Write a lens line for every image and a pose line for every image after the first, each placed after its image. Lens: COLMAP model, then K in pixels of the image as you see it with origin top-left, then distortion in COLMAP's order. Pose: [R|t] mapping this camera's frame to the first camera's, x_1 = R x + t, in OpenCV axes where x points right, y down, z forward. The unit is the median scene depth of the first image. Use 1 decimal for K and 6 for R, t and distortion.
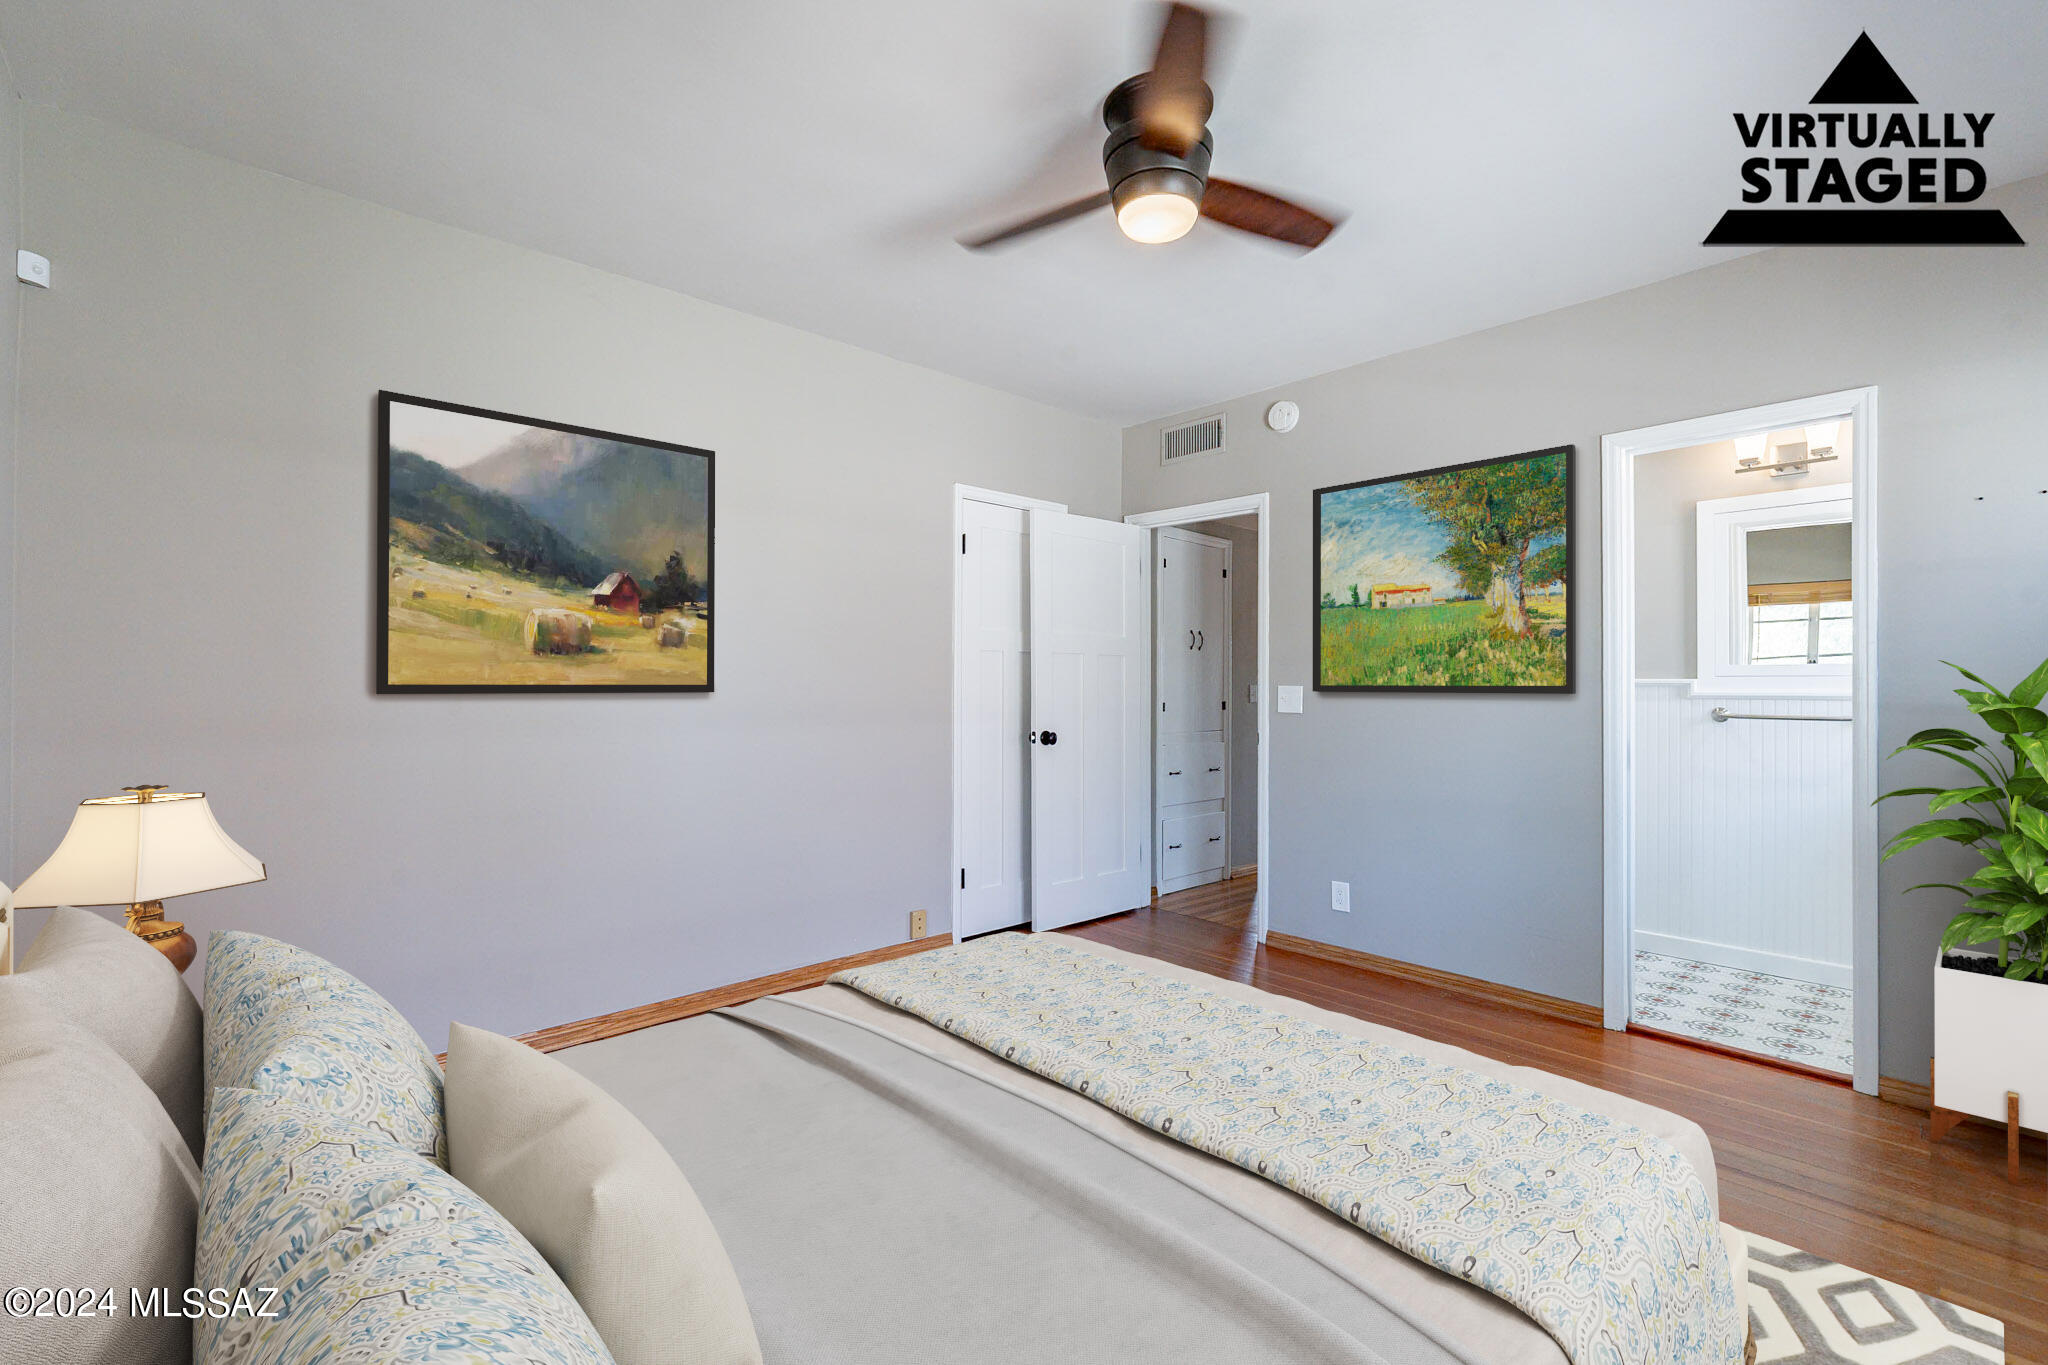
lens RADIAL K [[890.7, 0, 1018.6], [0, 890.7, 687.5], [0, 0, 1]] dist [0.000226, 0.000225]
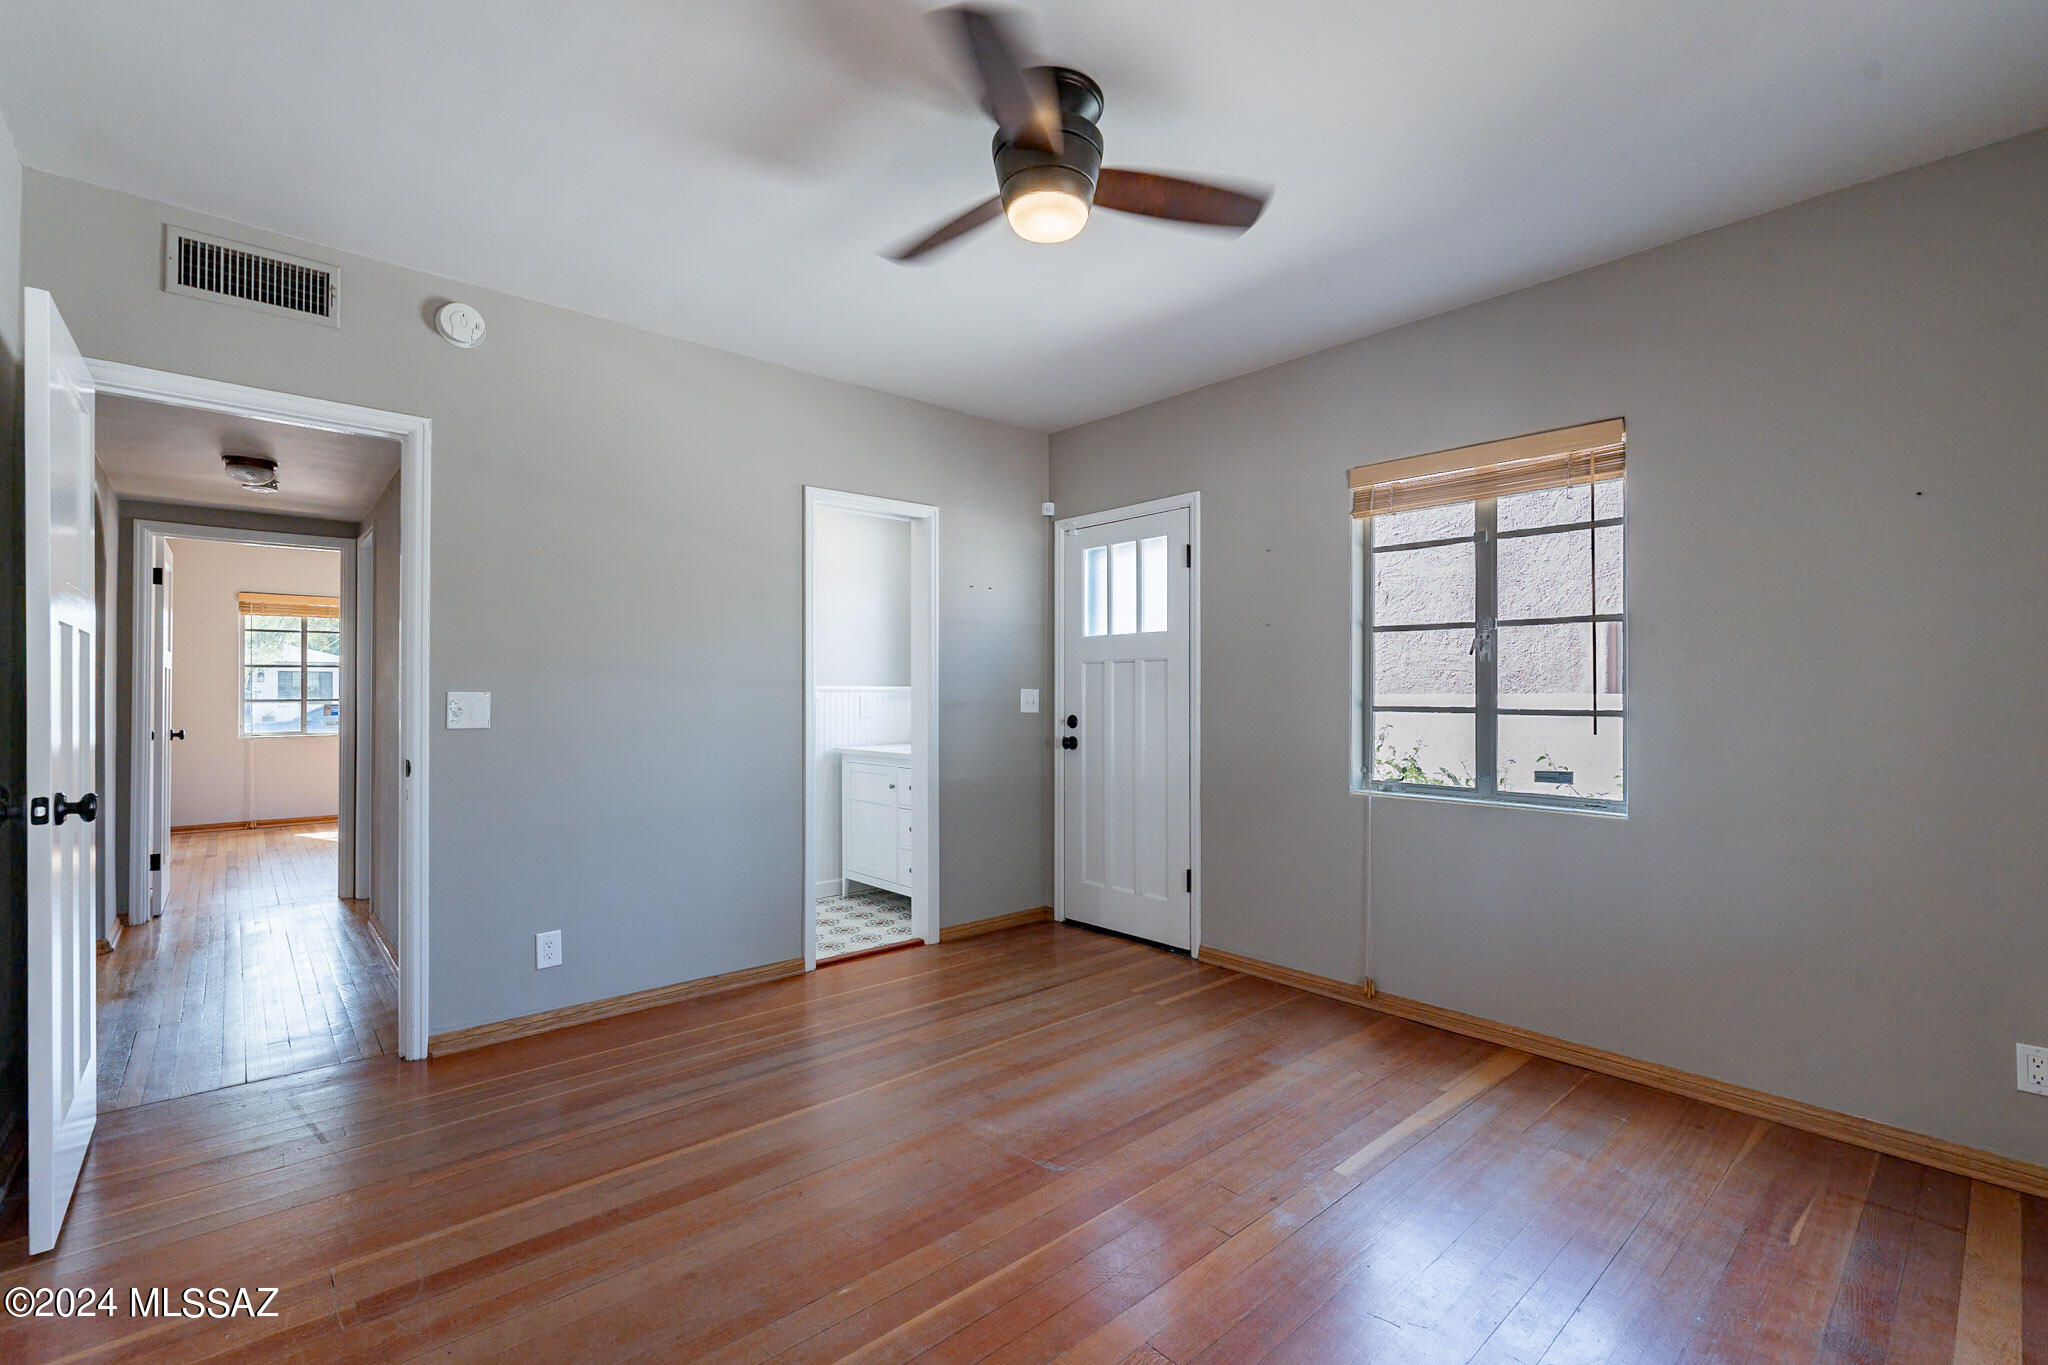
lens RADIAL K [[891.6, 0, 1024.0], [0, 891.6, 682.5], [0, 0, 1]] dist [-0.001669, -0.000207]
pose [[0.024316, 0.011100, 0.999643, -0.497738], [0.009882, 0.999887, -0.011343, 0.005996], [-0.999655, 0.010154, 0.024204, 0.613018]]
